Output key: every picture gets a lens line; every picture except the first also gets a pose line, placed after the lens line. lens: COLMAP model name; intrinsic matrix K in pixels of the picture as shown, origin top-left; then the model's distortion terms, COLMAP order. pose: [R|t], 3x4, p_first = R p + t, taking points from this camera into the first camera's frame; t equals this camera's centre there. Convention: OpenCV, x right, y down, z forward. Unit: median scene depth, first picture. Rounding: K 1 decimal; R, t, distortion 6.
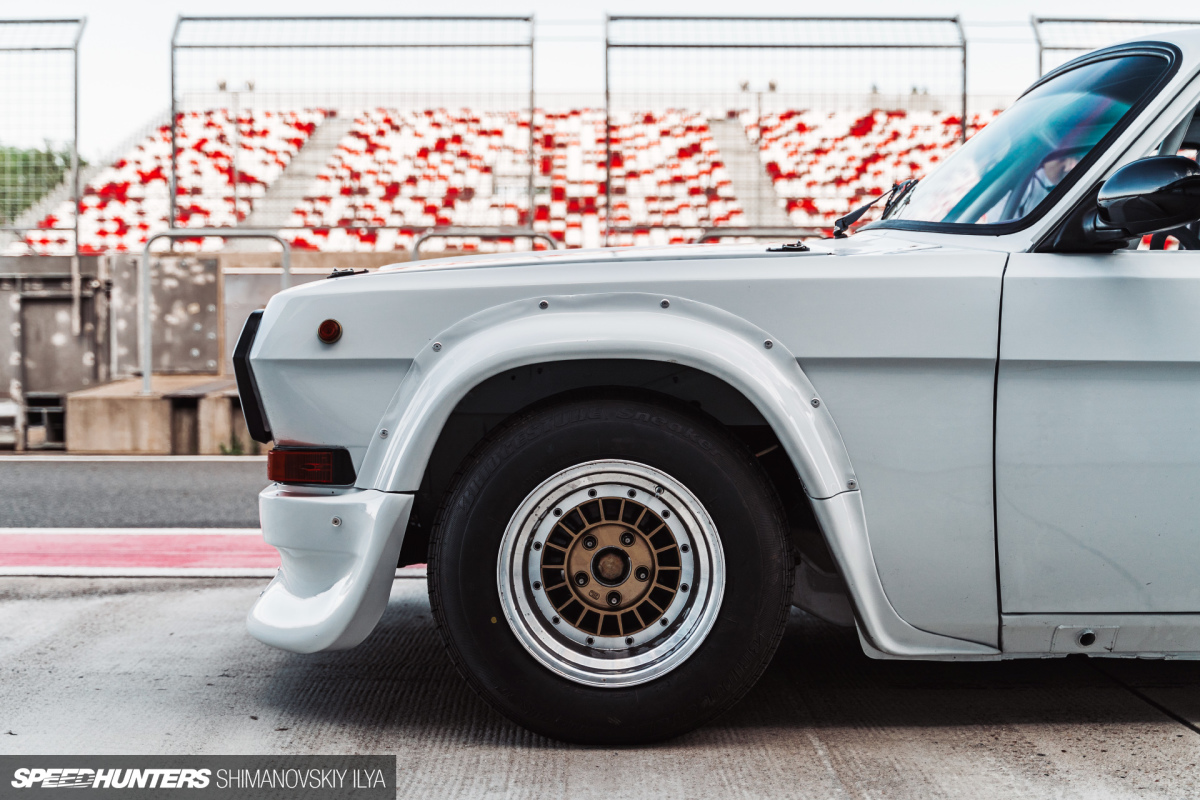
lens RADIAL K [[1607.3, 0, 600.0], [0, 1607.3, 400.0], [0, 0, 1]] dist [-0.072483, -0.014312]
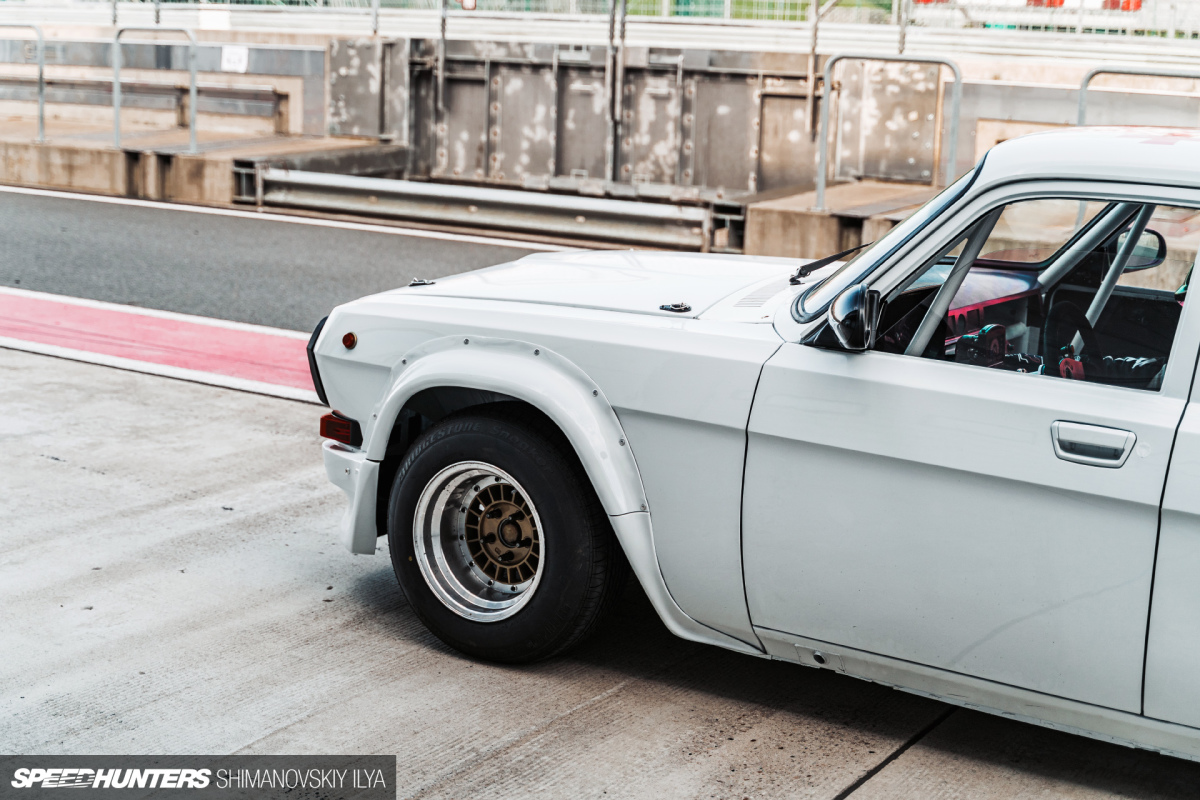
lens RADIAL K [[1786.0, 0, 600.0], [0, 1786.0, 400.0], [0, 0, 1]] dist [-0.145475, 0.019382]
pose [[0.848028, 0.137417, -0.511826, 0.202625], [-0.060430, 0.984571, 0.164217, -0.063692], [0.526495, -0.108331, 0.843248, -0.055806]]
